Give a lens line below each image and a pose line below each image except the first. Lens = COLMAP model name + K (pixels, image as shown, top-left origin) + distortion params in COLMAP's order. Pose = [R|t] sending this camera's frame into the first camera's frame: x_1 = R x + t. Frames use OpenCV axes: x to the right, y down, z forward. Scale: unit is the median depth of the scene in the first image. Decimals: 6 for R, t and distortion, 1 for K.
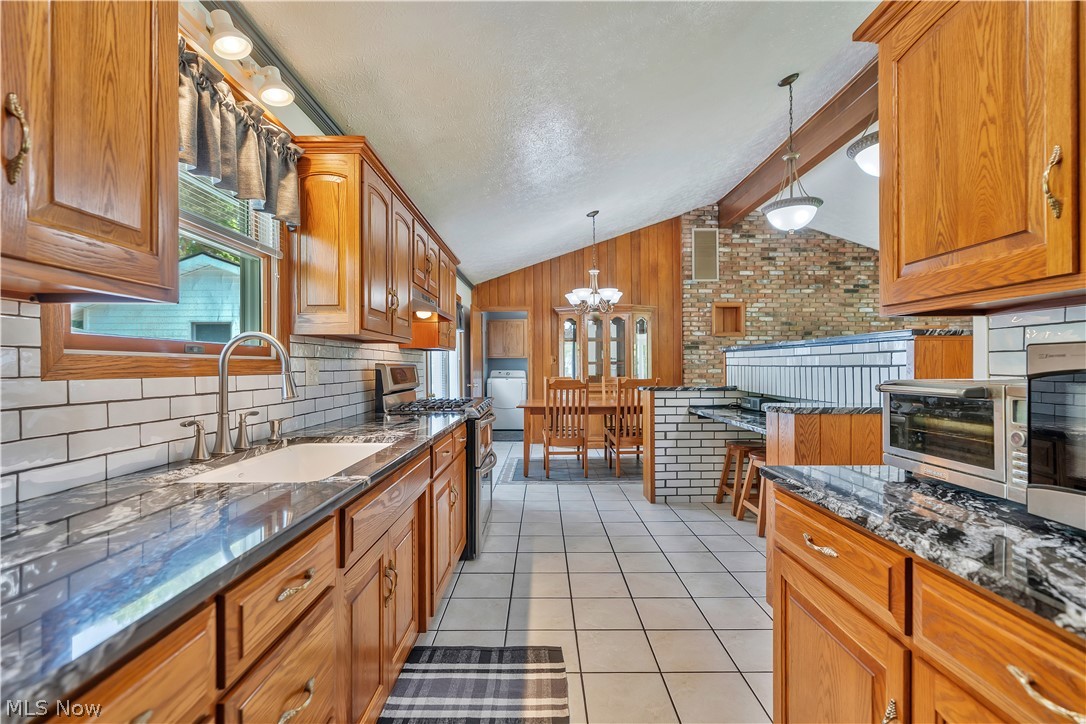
lens RADIAL K [[493.6, 0, 544.8], [0, 493.6, 364.8], [0, 0, 1]] dist [-0.002159, 0.001575]
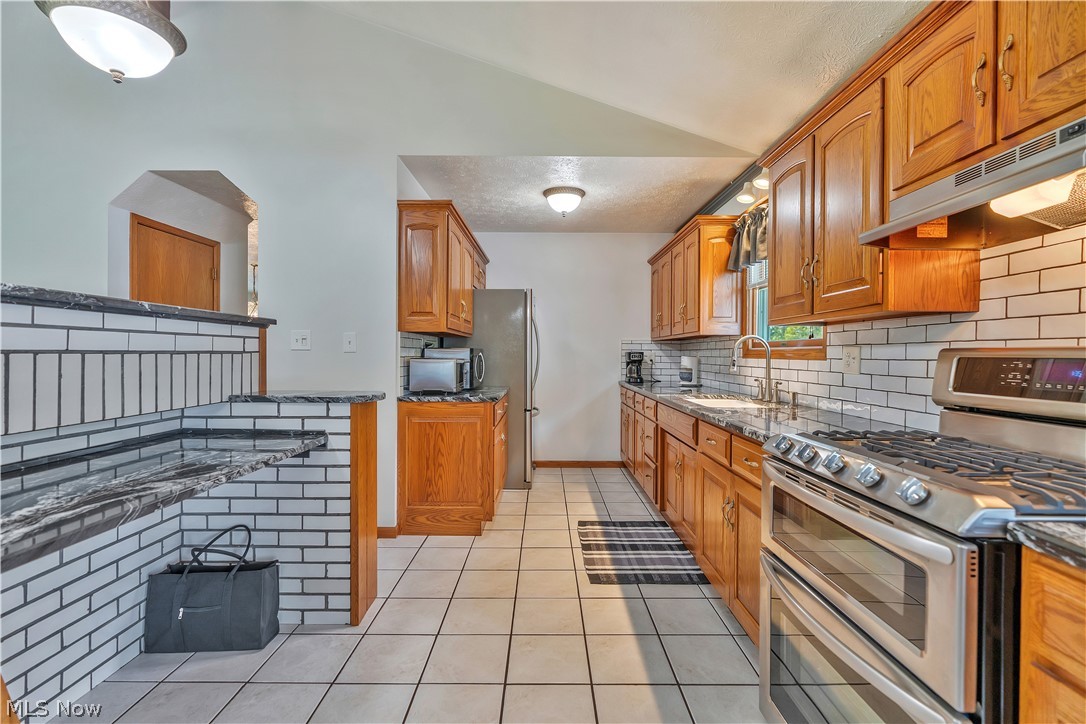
lens RADIAL K [[493.6, 0, 548.0], [0, 493.6, 357.0], [0, 0, 1]] dist [-0.002159, 0.001575]
pose [[-0.999994, -0.002927, -0.001930, 0.038704], [-0.002939, 0.999977, 0.006194, 0.001112], [0.001912, 0.006199, -0.999979, 0.600916]]
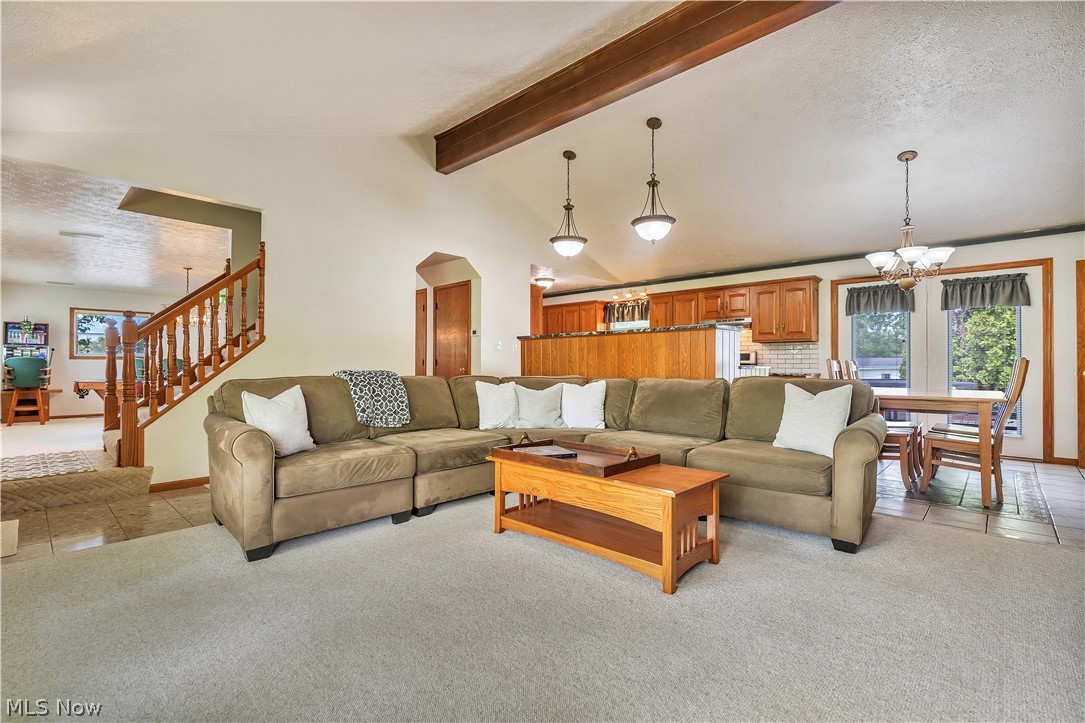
lens RADIAL K [[493.1, 0, 544.3], [0, 493.1, 361.4], [0, 0, 1]] dist [-0.002159, 0.001575]
pose [[-0.687846, -0.006535, -0.725828, 0.811684], [-0.000599, 0.999964, -0.008436, 0.024806], [0.725857, -0.005368, -0.687825, 0.838701]]
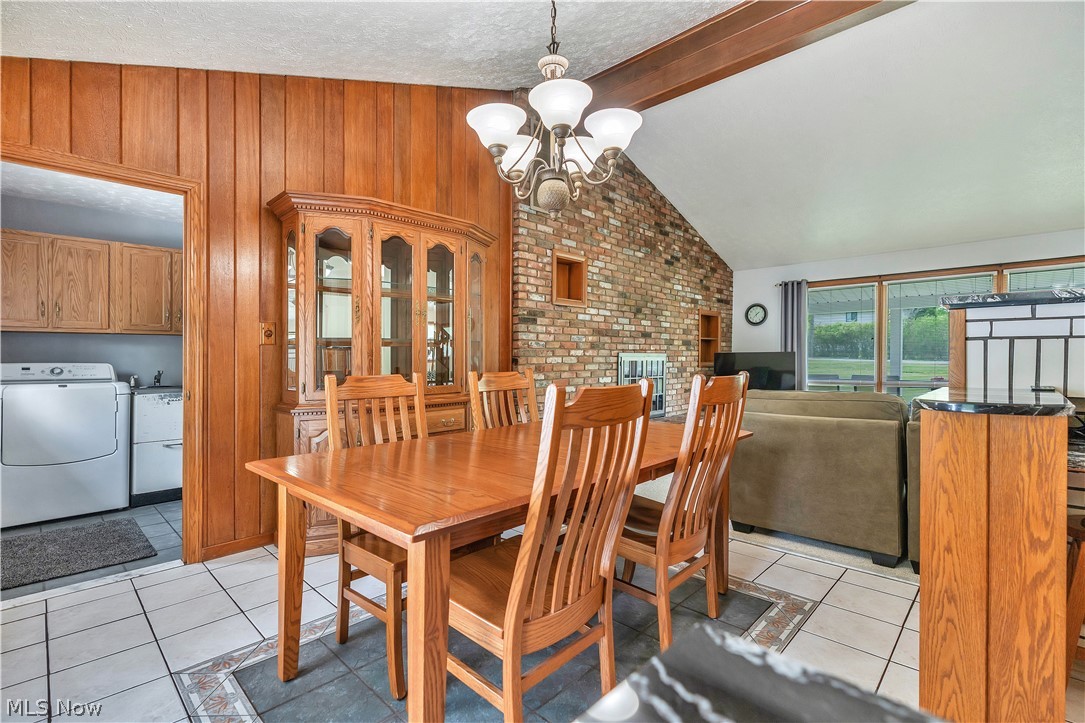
lens RADIAL K [[493.1, 0, 545.6], [0, 493.1, 361.3], [0, 0, 1]] dist [-0.002159, 0.001575]
pose [[0.695611, -0.003563, 0.718410, -0.112876], [-0.000899, 0.999983, 0.005830, 0.010378], [-0.718418, -0.004702, 0.695596, 0.575418]]
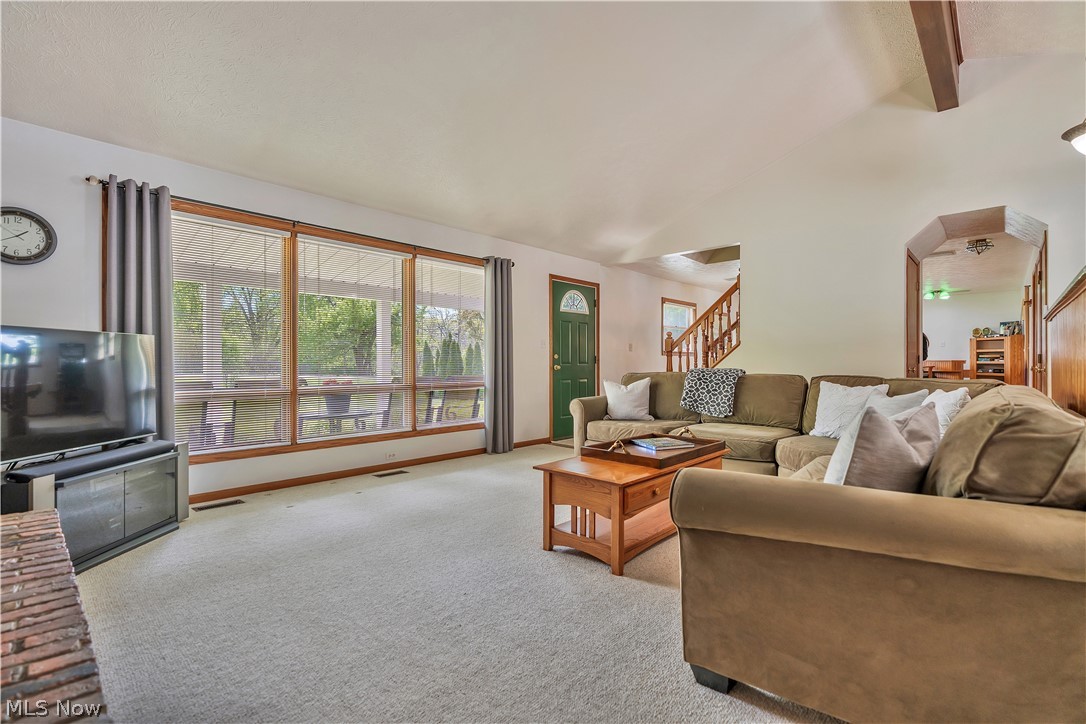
lens RADIAL K [[493.6, 0, 545.2], [0, 493.6, 366.4], [0, 0, 1]] dist [-0.002159, 0.001575]
pose [[-0.730675, 0.002056, 0.682723, 0.318737], [0.005383, 0.999982, 0.002750, 0.024170], [-0.682705, 0.005685, -0.730672, 0.953352]]
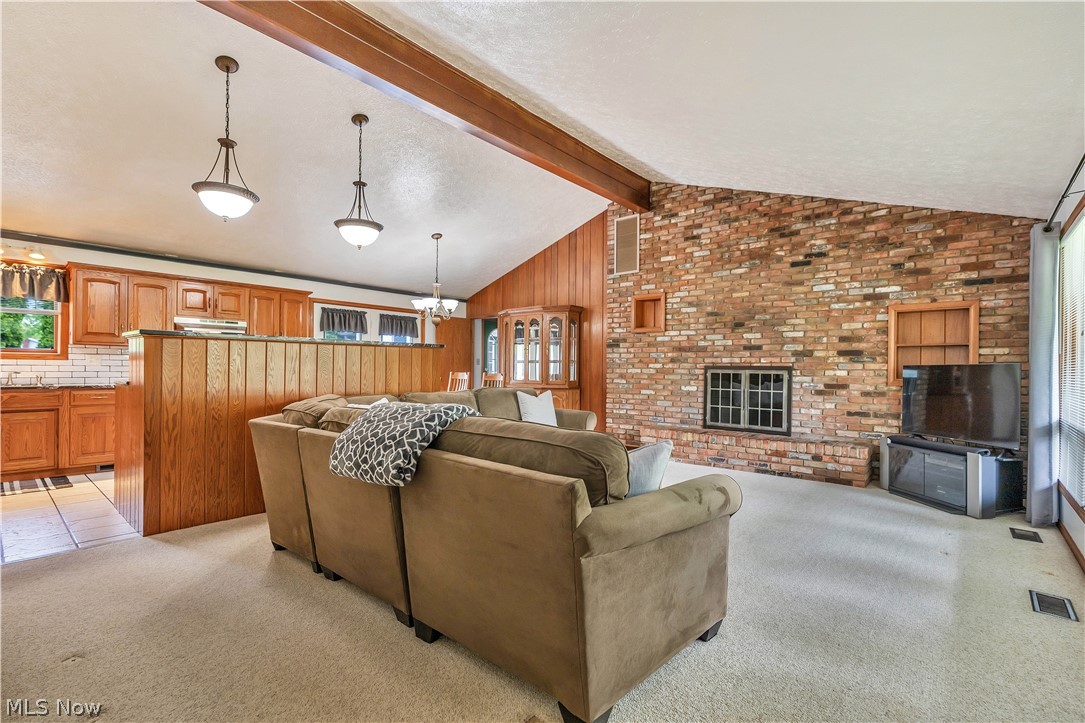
lens RADIAL K [[493.1, 0, 531.2], [0, 493.1, 374.0], [0, 0, 1]] dist [-0.002159, 0.001575]
pose [[0.746372, 0.018194, -0.665281, 0.811644], [-0.011101, 0.999828, 0.014888, 0.006803], [0.665437, -0.003726, 0.746445, 0.191144]]
